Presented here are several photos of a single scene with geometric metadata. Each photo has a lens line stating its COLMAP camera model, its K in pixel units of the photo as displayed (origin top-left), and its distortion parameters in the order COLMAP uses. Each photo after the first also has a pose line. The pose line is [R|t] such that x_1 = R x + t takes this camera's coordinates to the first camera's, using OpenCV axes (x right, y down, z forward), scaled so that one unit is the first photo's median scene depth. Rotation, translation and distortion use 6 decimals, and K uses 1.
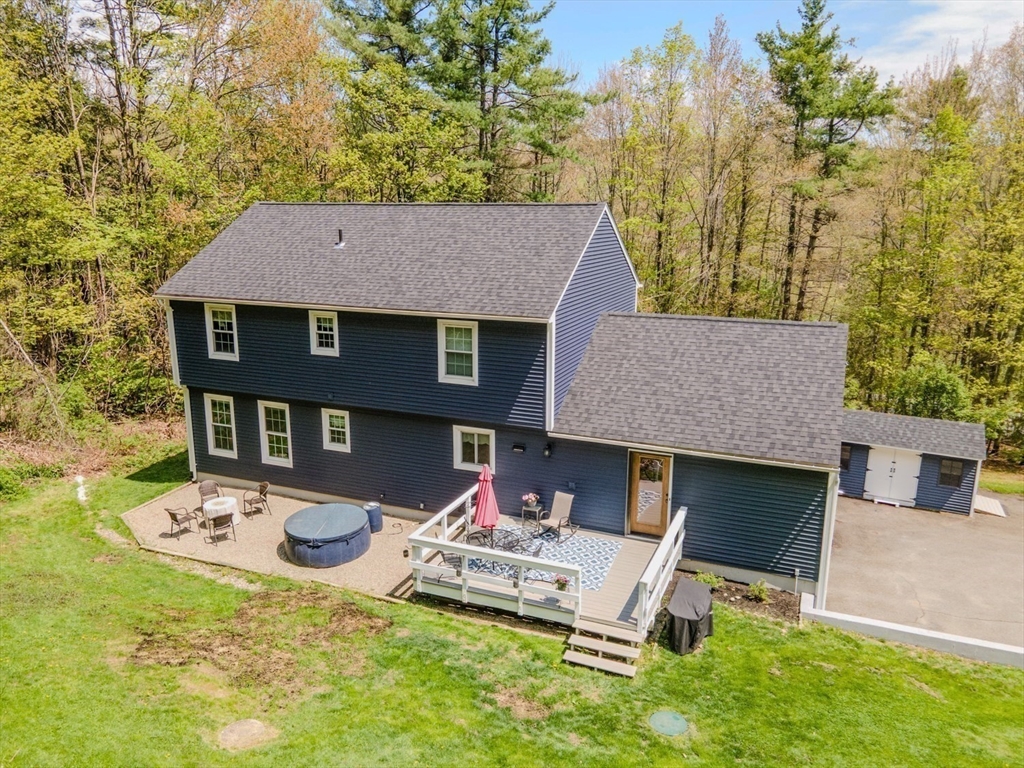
lens RADIAL K [[741.7, 0, 507.2], [0, 741.7, 384.6], [0, 0, 1]] dist [0.032157, 0.003751]
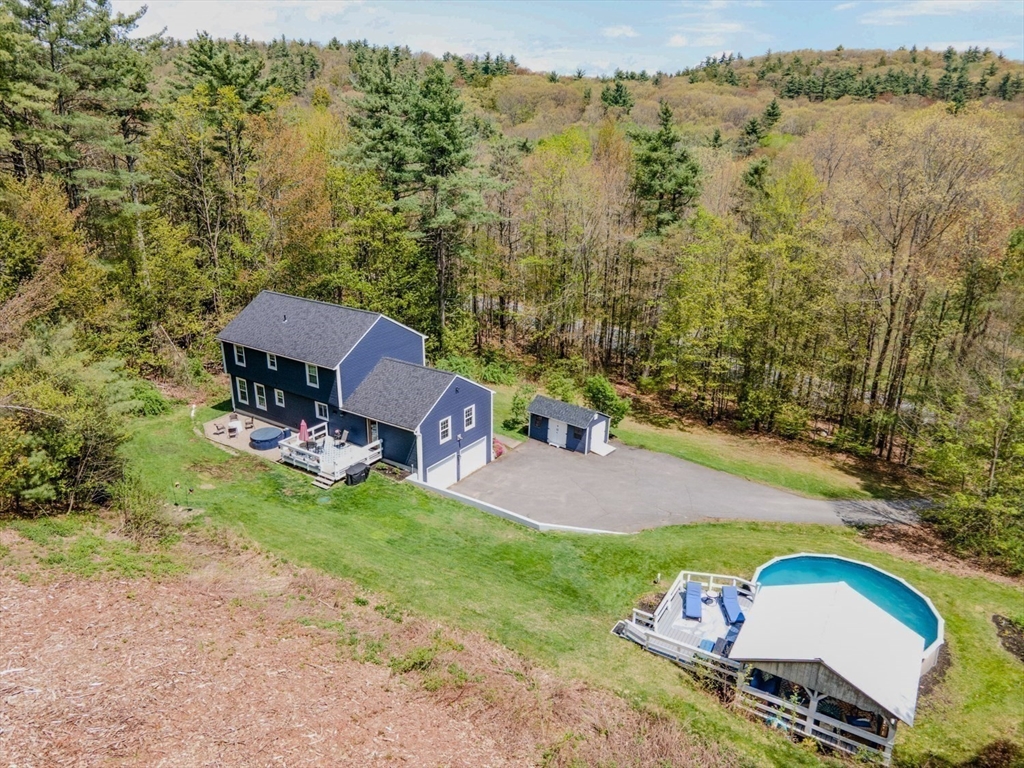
lens RADIAL K [[741.7, 0, 507.2], [0, 741.7, 384.6], [0, 0, 1]] dist [0.032157, 0.003751]
pose [[0.978414, 0.069551, -0.194596, 1.069599], [-0.046051, 0.991364, 0.122785, -0.347087], [0.201456, -0.111173, 0.973168, -1.362517]]
